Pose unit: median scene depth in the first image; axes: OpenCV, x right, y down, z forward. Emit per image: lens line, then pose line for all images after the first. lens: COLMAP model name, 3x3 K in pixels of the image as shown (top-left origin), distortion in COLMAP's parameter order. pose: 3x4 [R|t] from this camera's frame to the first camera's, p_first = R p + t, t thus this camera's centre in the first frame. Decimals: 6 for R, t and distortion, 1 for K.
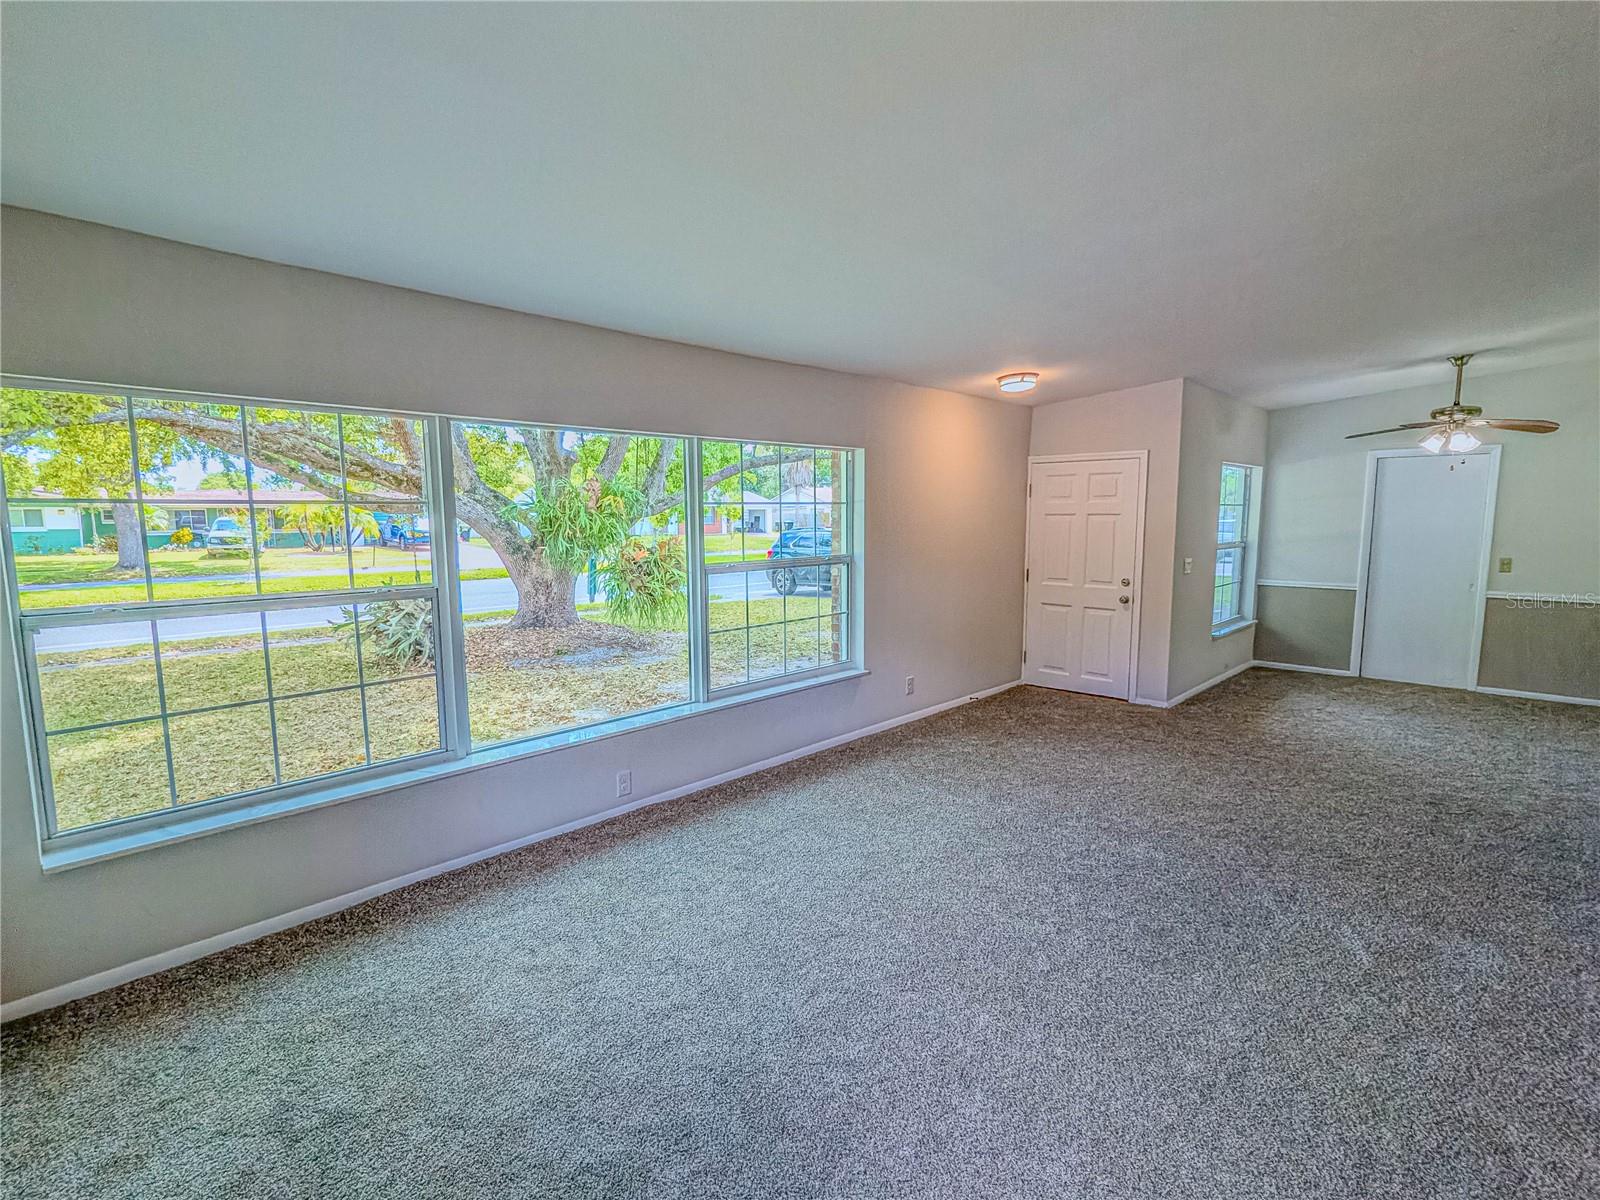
lens RADIAL K [[757.1, 0, 817.3], [0, 757.1, 605.8], [0, 0, 1]] dist [-0.004198, -0.000469]
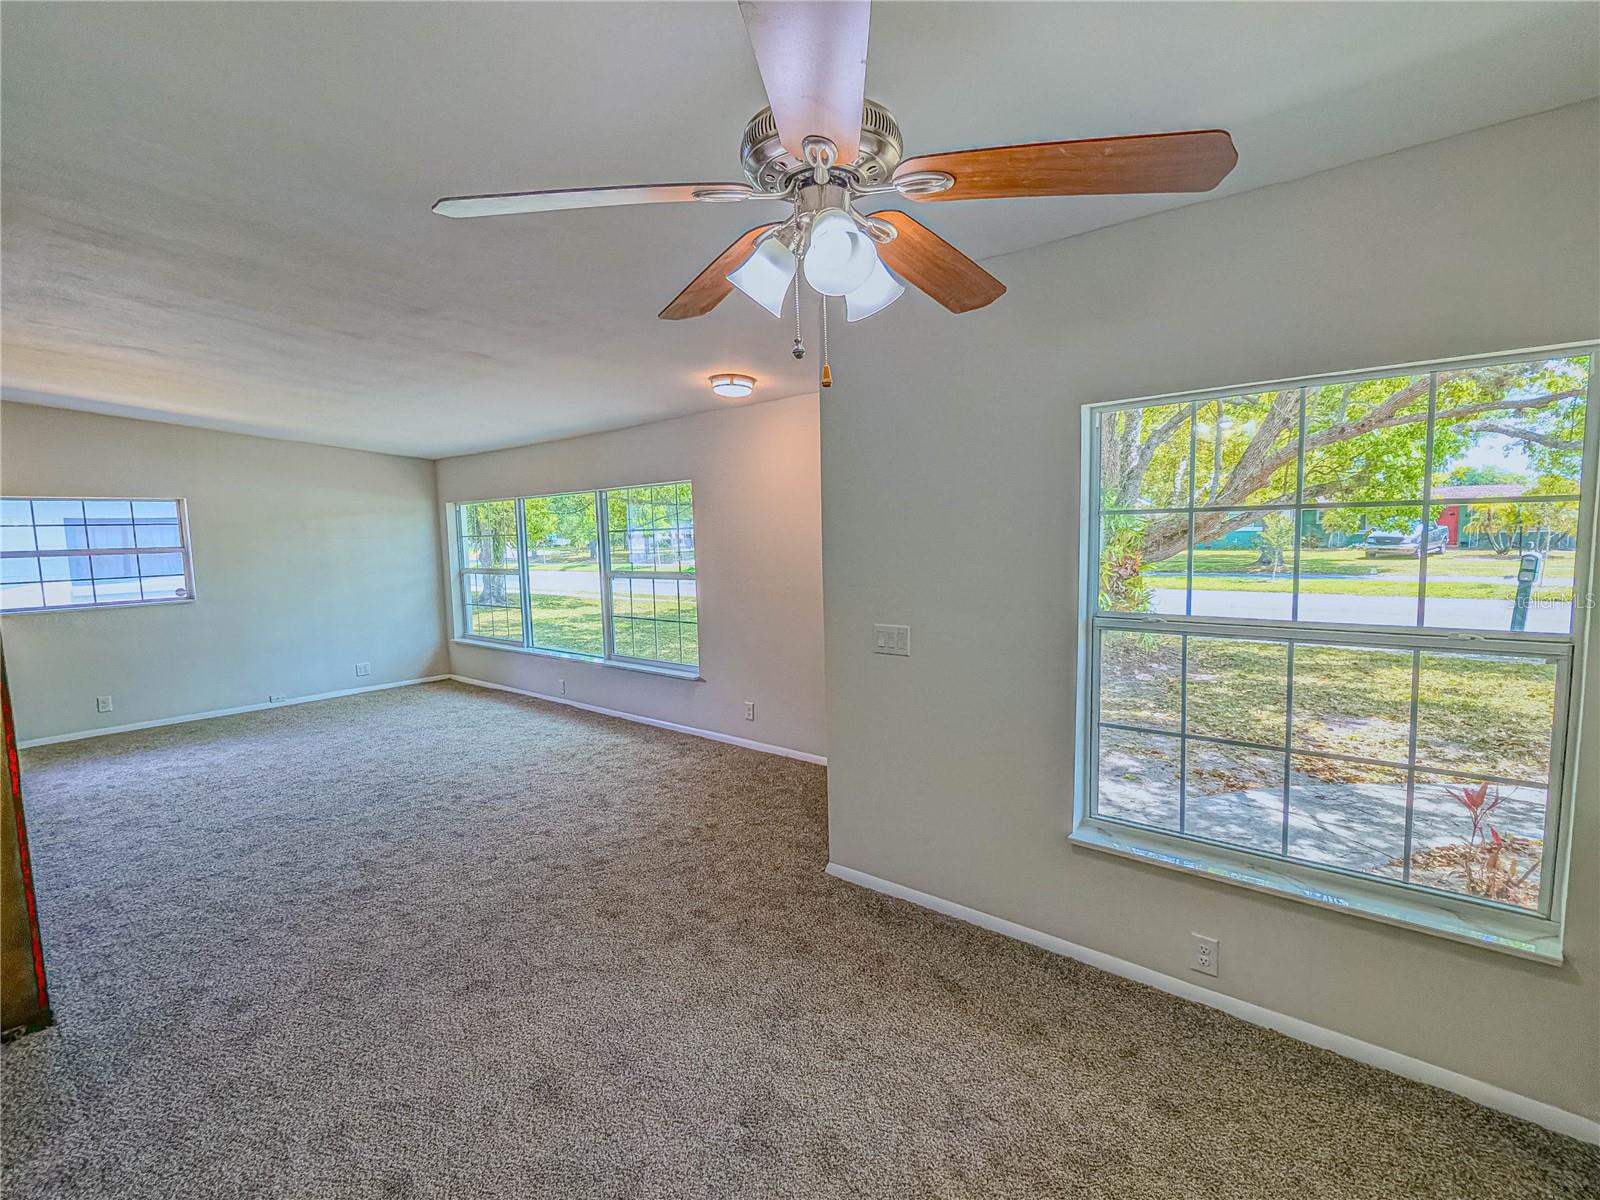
lens RADIAL K [[754.9, 0, 796.8], [0, 754.9, 601.5], [0, 0, 1]] dist [0.001306, -0.000372]
pose [[0.060297, 0.095607, -0.993591, 1.052021], [-0.096043, 0.991340, 0.089561, -0.125390], [0.993549, 0.090027, 0.068958, 0.951373]]
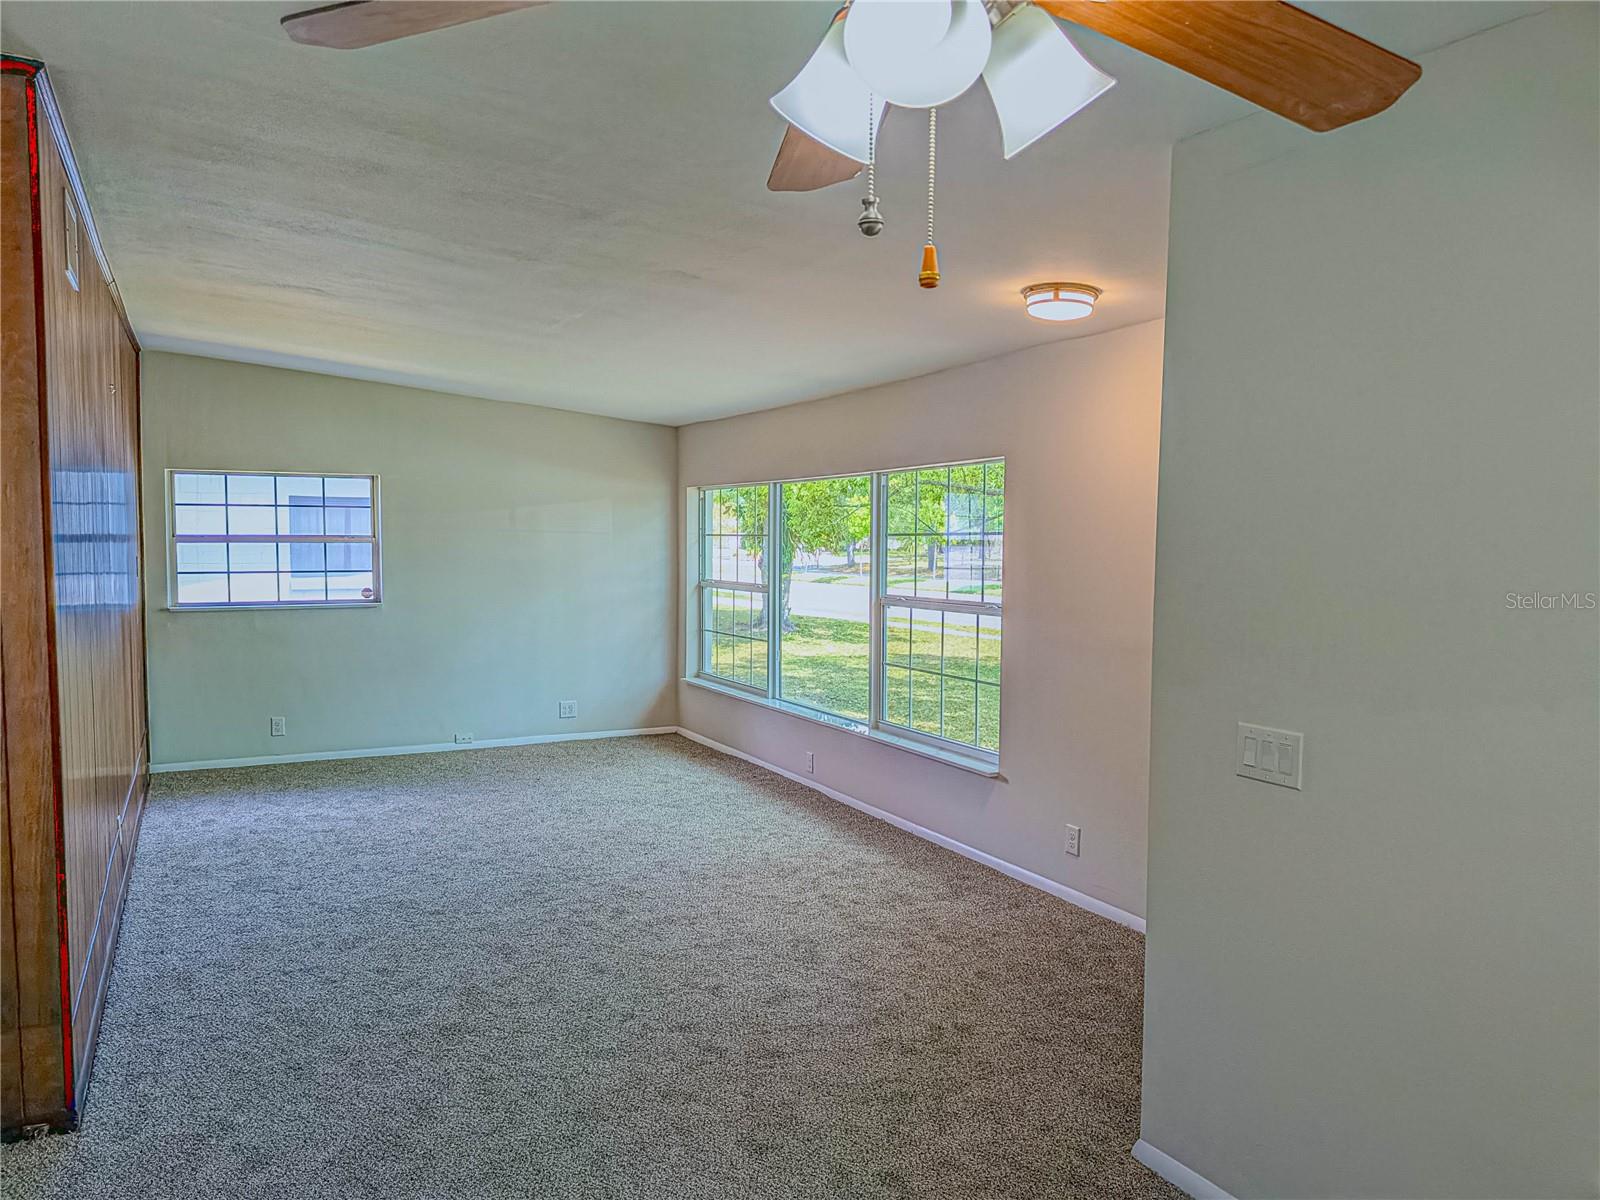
lens RADIAL K [[1137.9, 0, 802.3], [0, 1137.9, 612.0], [0, 0, 1]] dist [0.112051, -0.222484]
pose [[-0.321049, 0.064475, -0.944865, 0.994951], [-0.121115, 0.986693, 0.108482, -0.137916], [0.939286, 0.149265, -0.308968, 1.020692]]
